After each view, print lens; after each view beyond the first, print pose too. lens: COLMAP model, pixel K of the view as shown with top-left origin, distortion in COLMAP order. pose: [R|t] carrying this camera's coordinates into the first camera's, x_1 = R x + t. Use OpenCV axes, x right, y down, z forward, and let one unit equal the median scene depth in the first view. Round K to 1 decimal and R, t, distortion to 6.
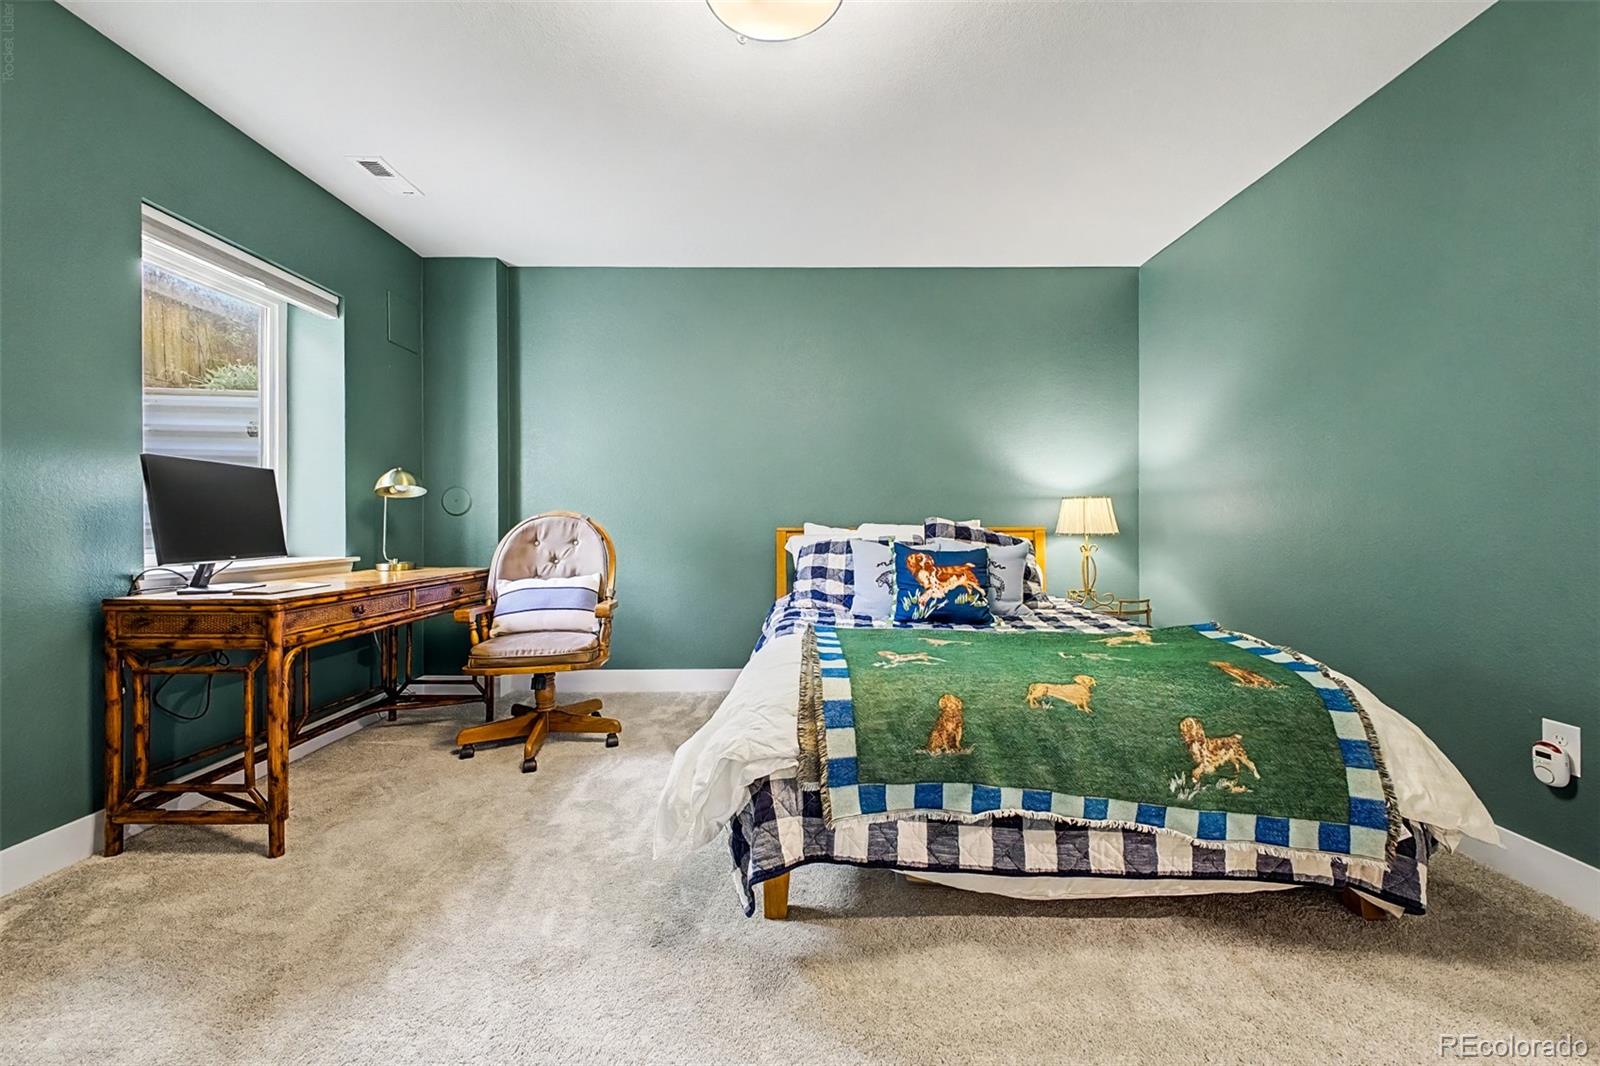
lens RADIAL K [[635.8, 0, 799.1], [0, 635.8, 528.4], [0, 0, 1]] dist [0.006618, -0.001206]
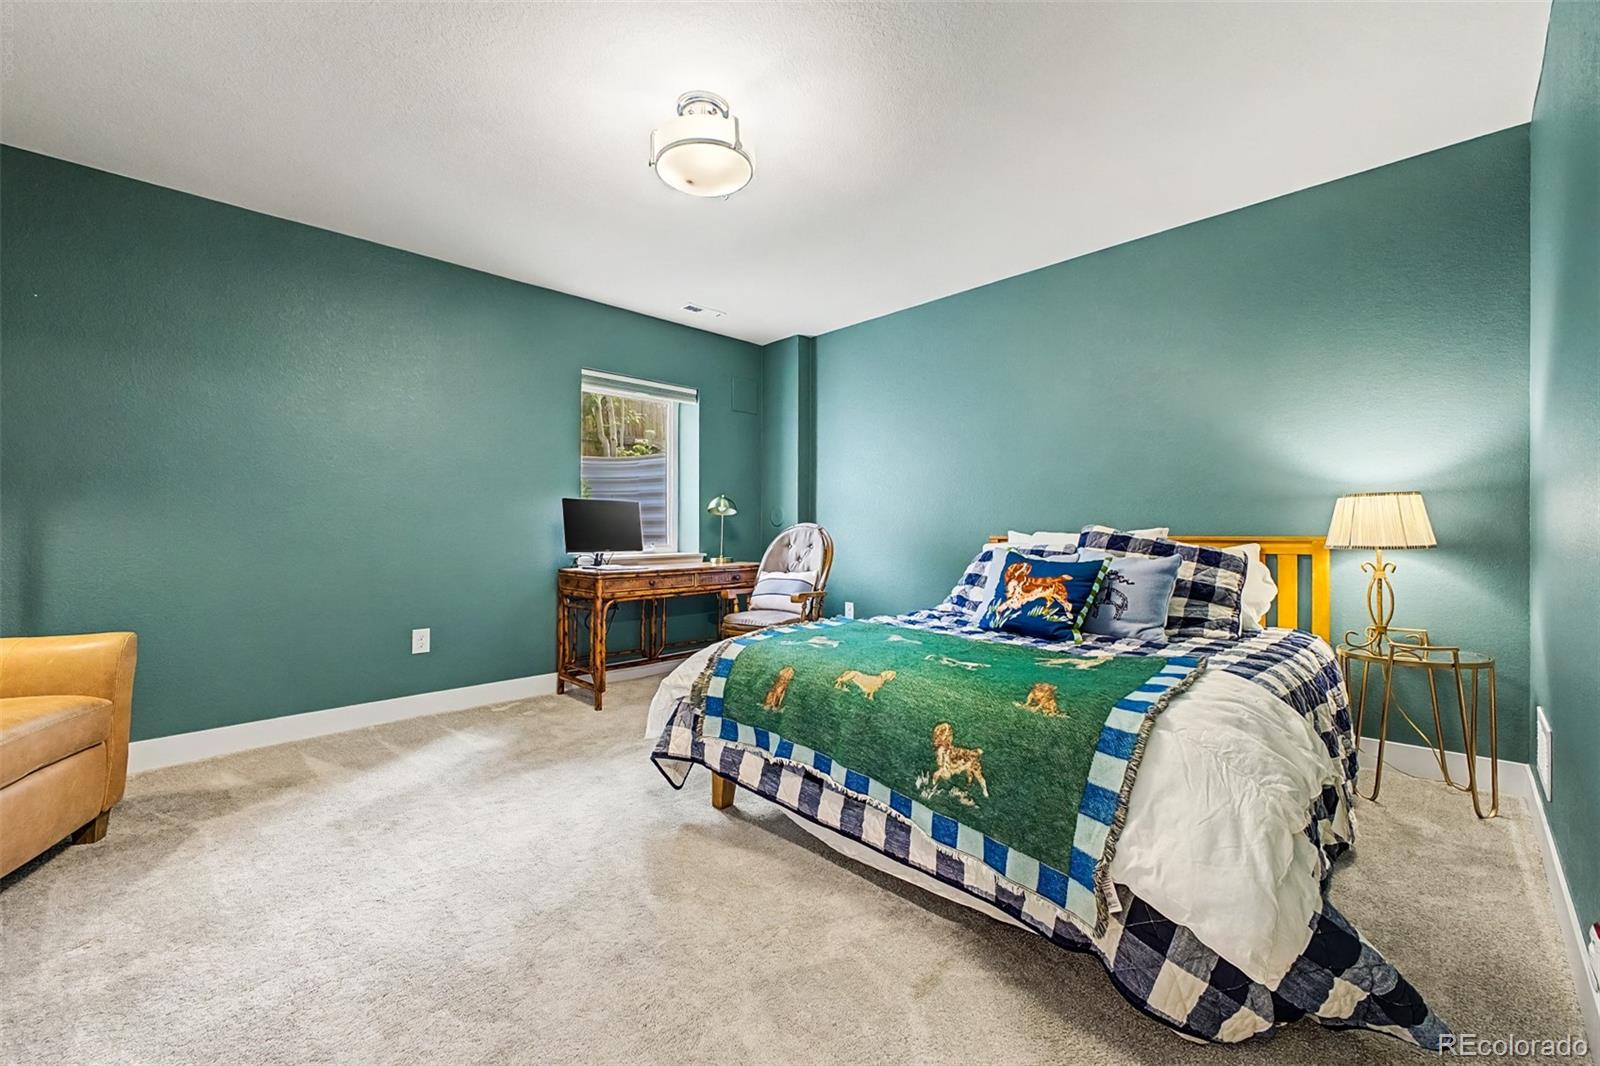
lens RADIAL K [[635.8, 0, 785.4], [0, 635.8, 530.5], [0, 0, 1]] dist [0.006618, -0.001206]
pose [[0.705566, -0.000976, -0.708644, 1.162409], [-0.005001, 0.999967, -0.006356, -0.004581], [0.708627, 0.008029, 0.705538, 0.096732]]
